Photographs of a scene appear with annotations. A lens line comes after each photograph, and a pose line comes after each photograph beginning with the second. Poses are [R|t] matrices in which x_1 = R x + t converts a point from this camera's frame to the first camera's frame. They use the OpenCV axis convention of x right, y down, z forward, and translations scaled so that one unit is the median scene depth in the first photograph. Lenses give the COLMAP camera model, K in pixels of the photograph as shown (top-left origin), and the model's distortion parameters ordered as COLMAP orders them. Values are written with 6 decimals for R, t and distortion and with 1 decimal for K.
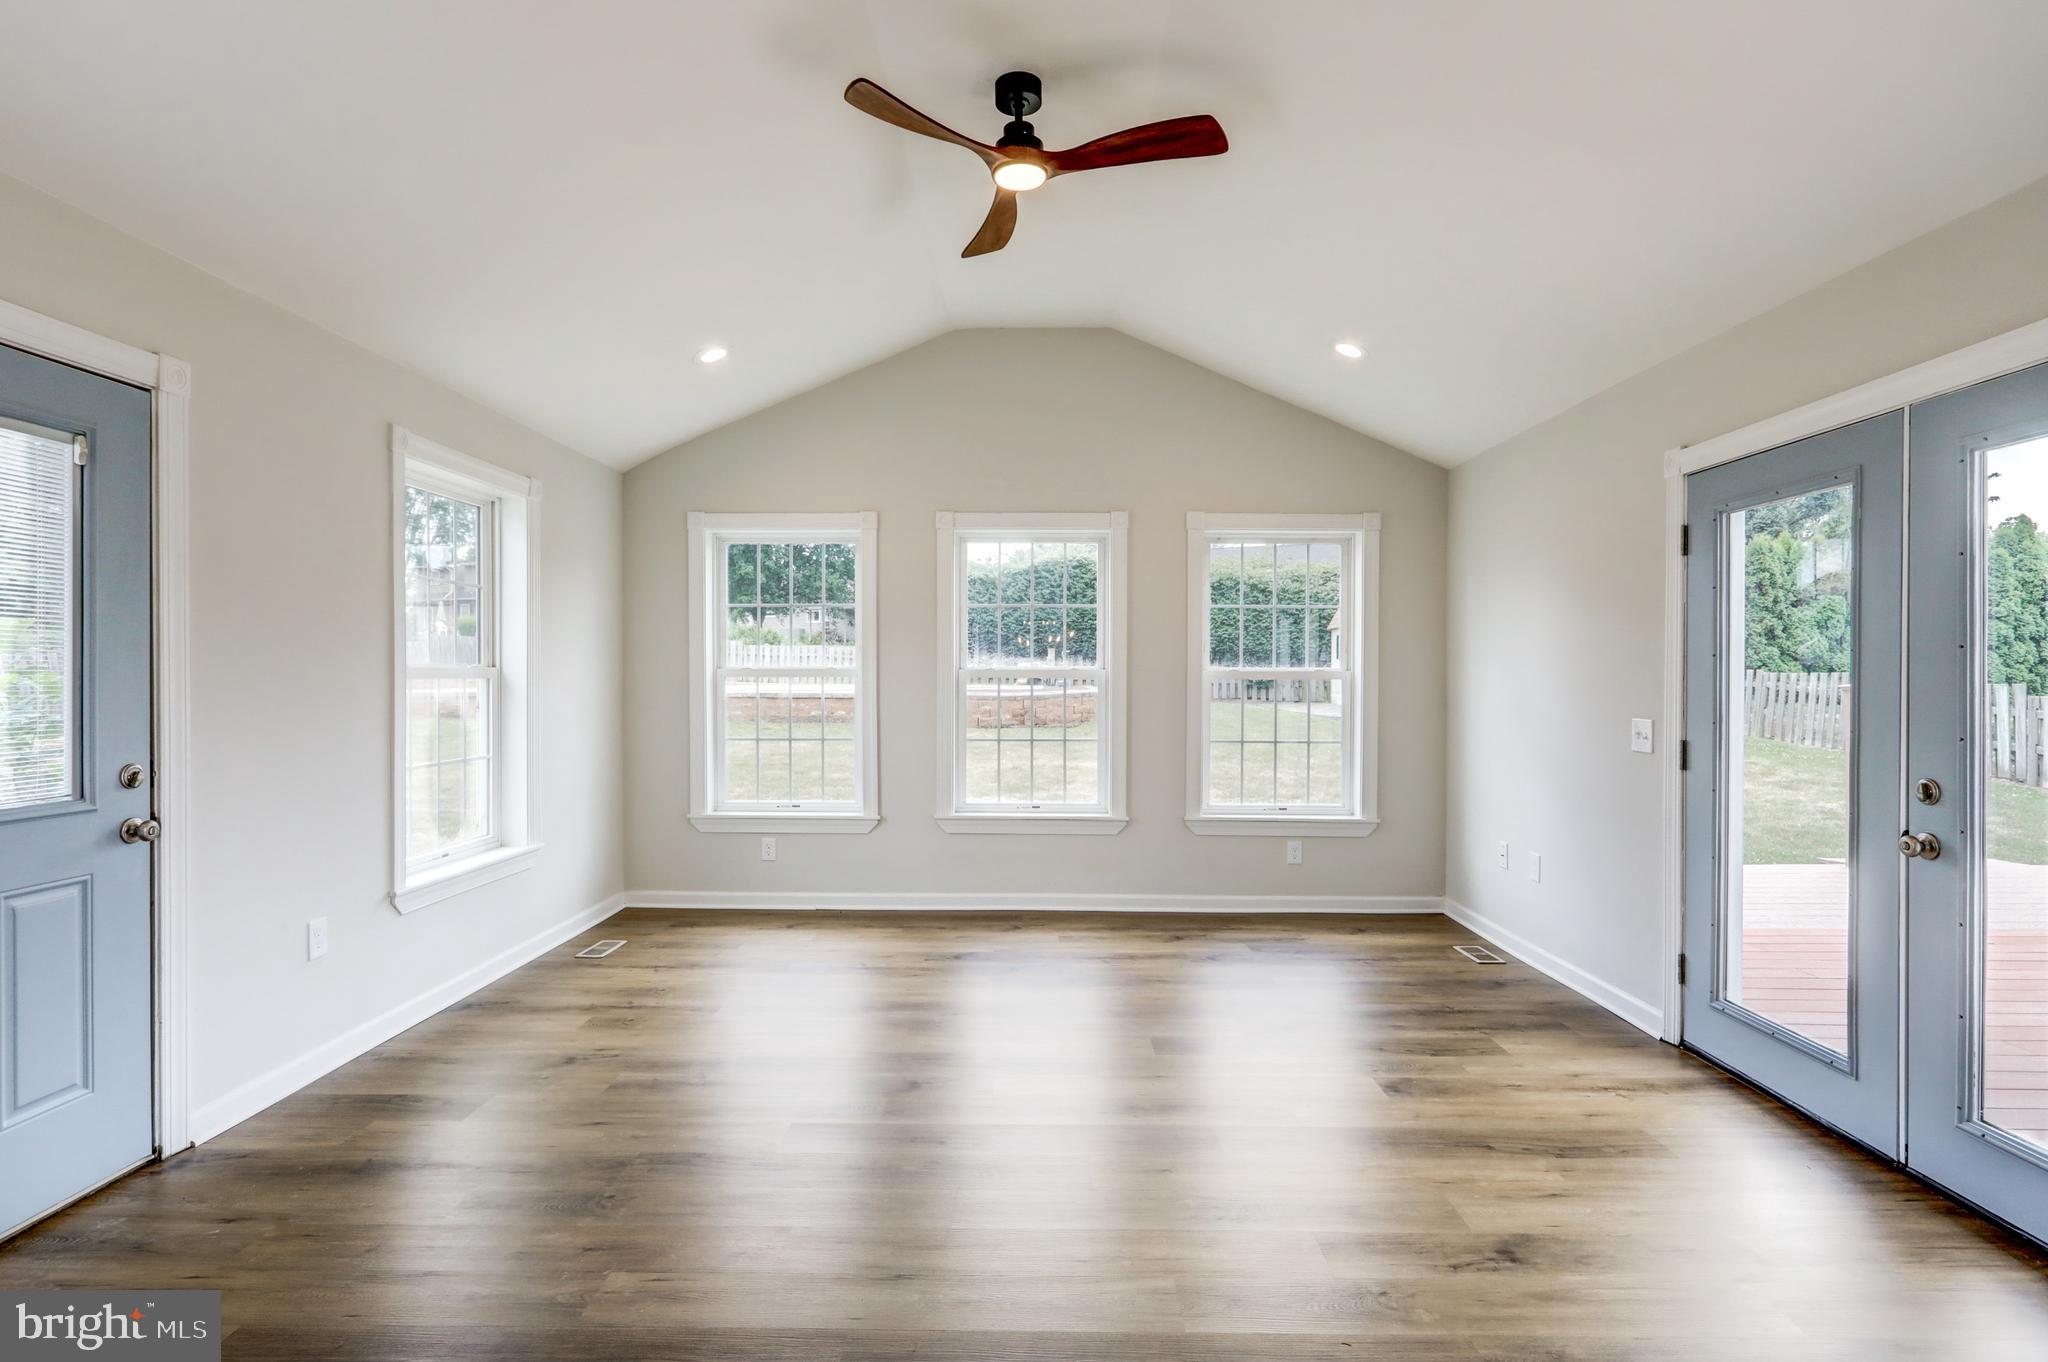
lens RADIAL K [[1022.6, 0, 1012.9], [0, 1022.6, 689.0], [0, 0, 1]] dist [-0.000547, 0.000917]
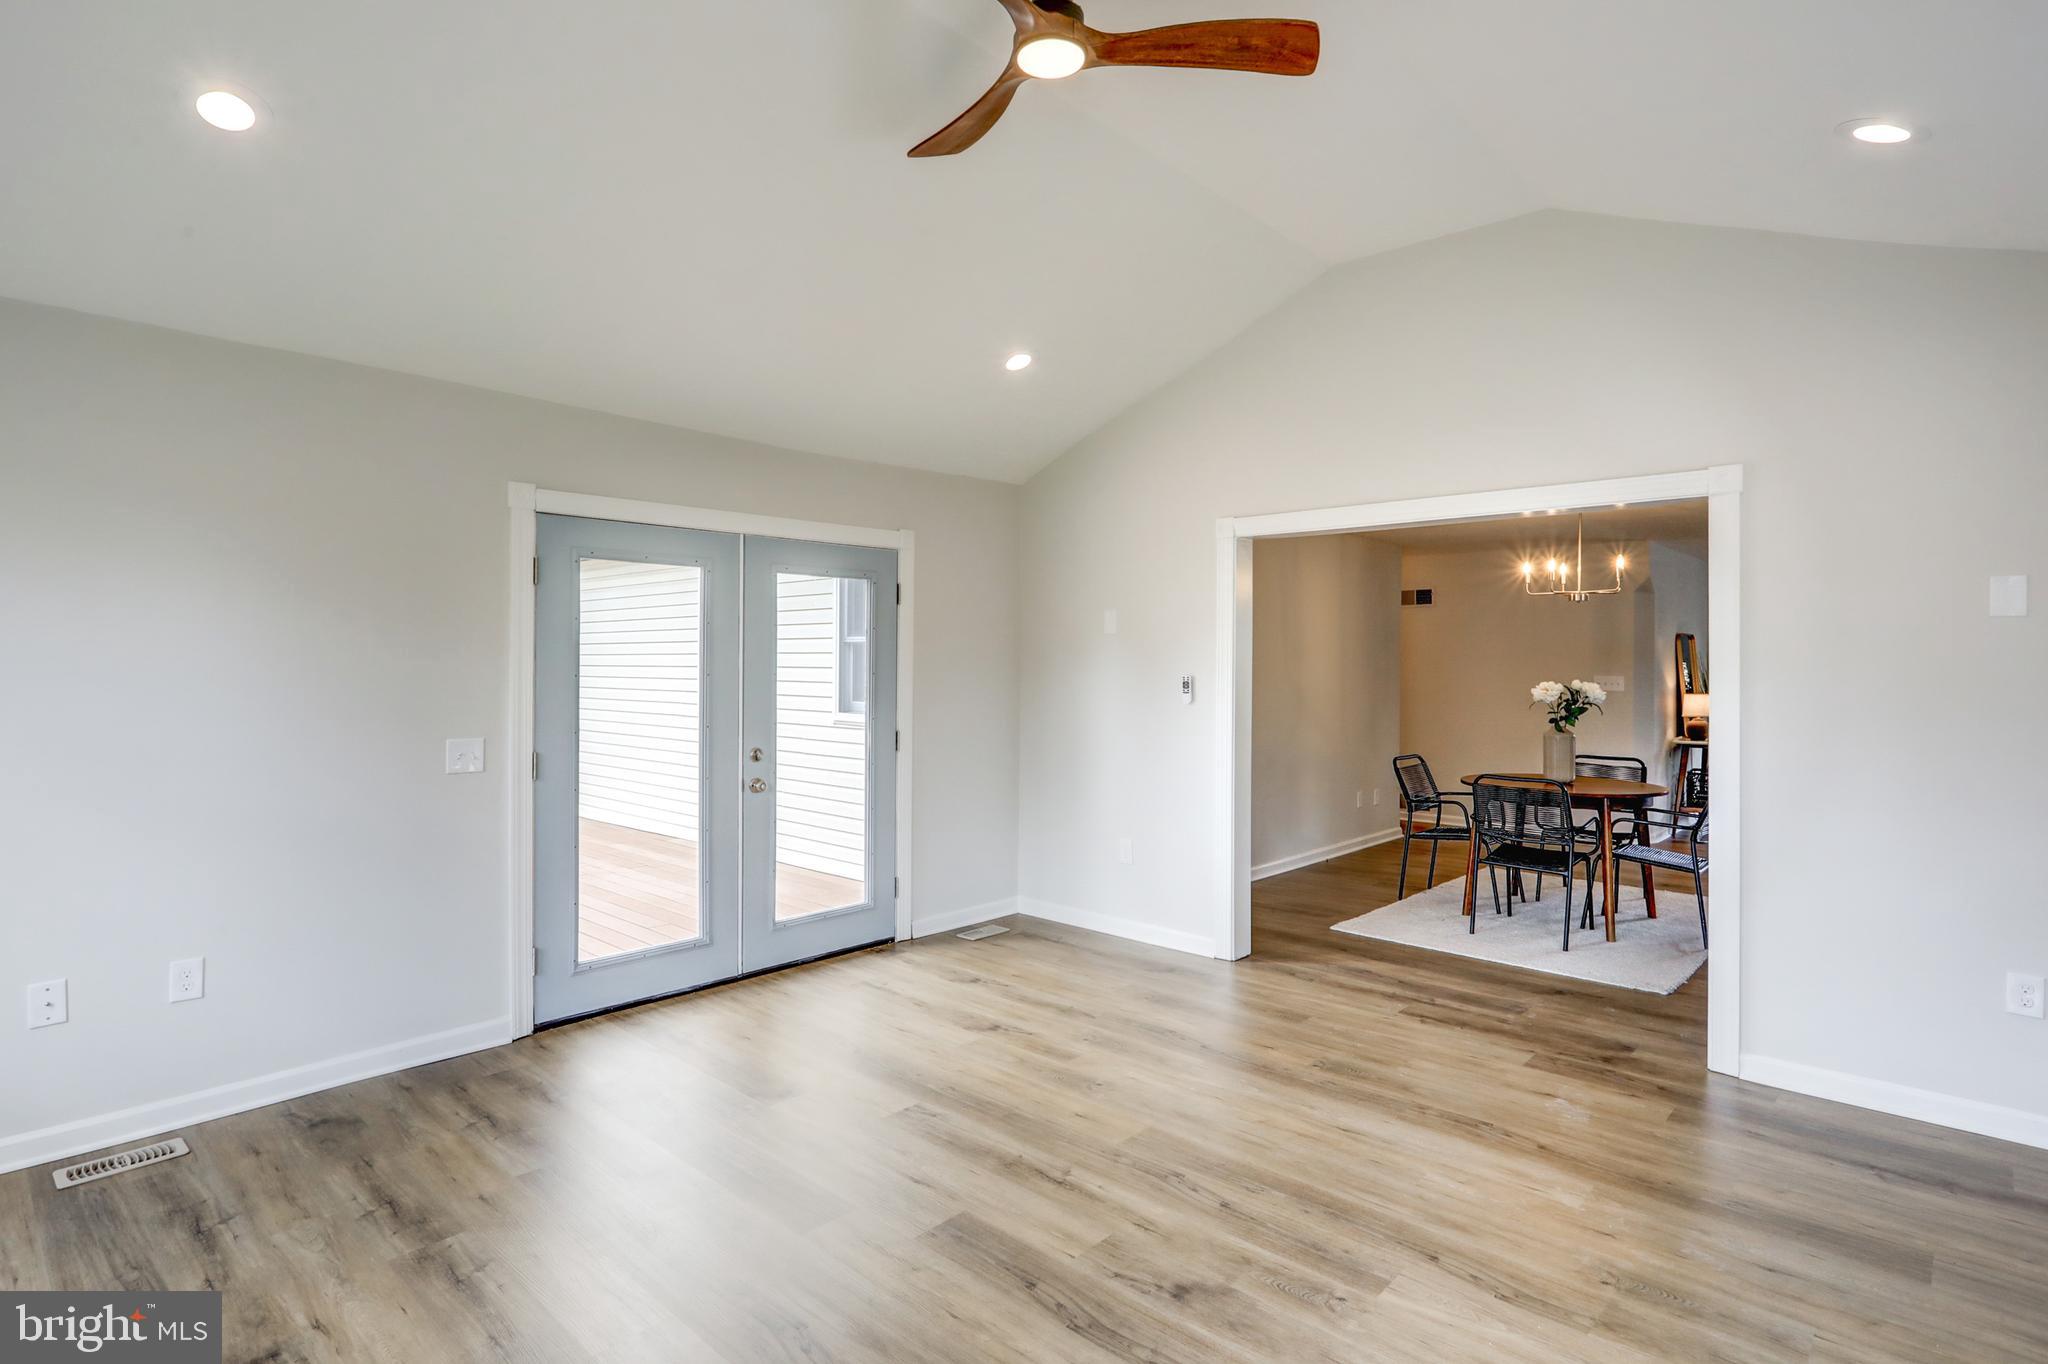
lens RADIAL K [[1022.6, 0, 1012.9], [0, 1022.6, 690.0], [0, 0, 1]] dist [-0.000547, 0.000917]
pose [[-0.739267, -0.022469, 0.673037, -0.461621], [0.002929, 0.999326, 0.036579, -0.056687], [-0.673406, 0.029013, -0.738704, 1.465387]]
